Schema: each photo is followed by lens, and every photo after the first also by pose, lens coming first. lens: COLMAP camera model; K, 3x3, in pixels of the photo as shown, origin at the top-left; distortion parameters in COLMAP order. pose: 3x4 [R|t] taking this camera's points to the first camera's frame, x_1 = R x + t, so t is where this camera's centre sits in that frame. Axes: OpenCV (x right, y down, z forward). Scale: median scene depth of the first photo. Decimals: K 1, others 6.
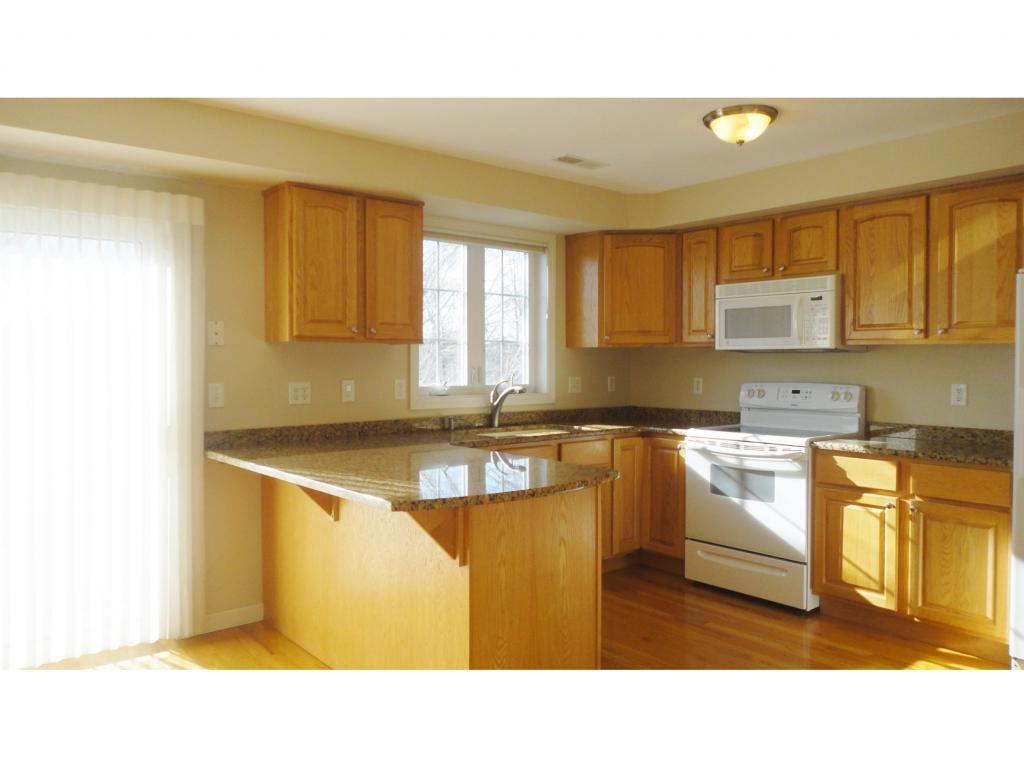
lens RADIAL K [[732.4, 0, 512.0], [0, 732.4, 383.5], [0, 0, 1]] dist [-0.005612, 0.001099]
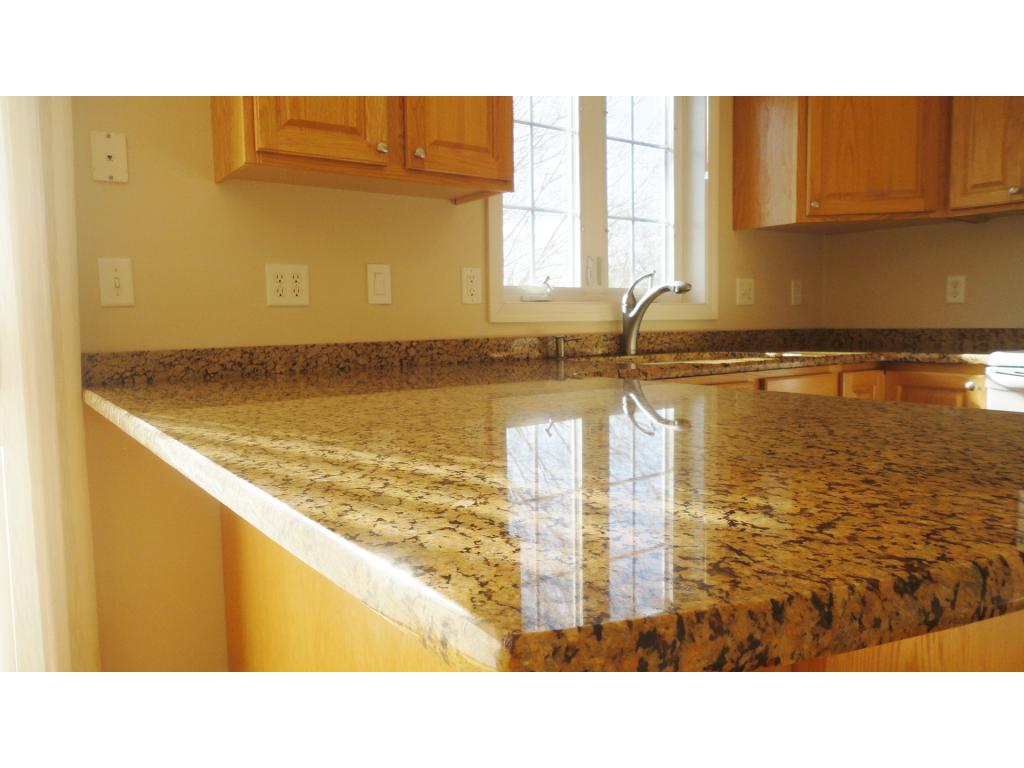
lens RADIAL K [[732.4, 0, 512.0], [0, 732.4, 384.0], [0, 0, 1]] dist [-0.005612, 0.001099]
pose [[0.996696, -0.005908, -0.081001, -0.074074], [0.010615, 0.998272, 0.057801, 0.049989], [0.080520, -0.058470, 0.995037, 0.422391]]
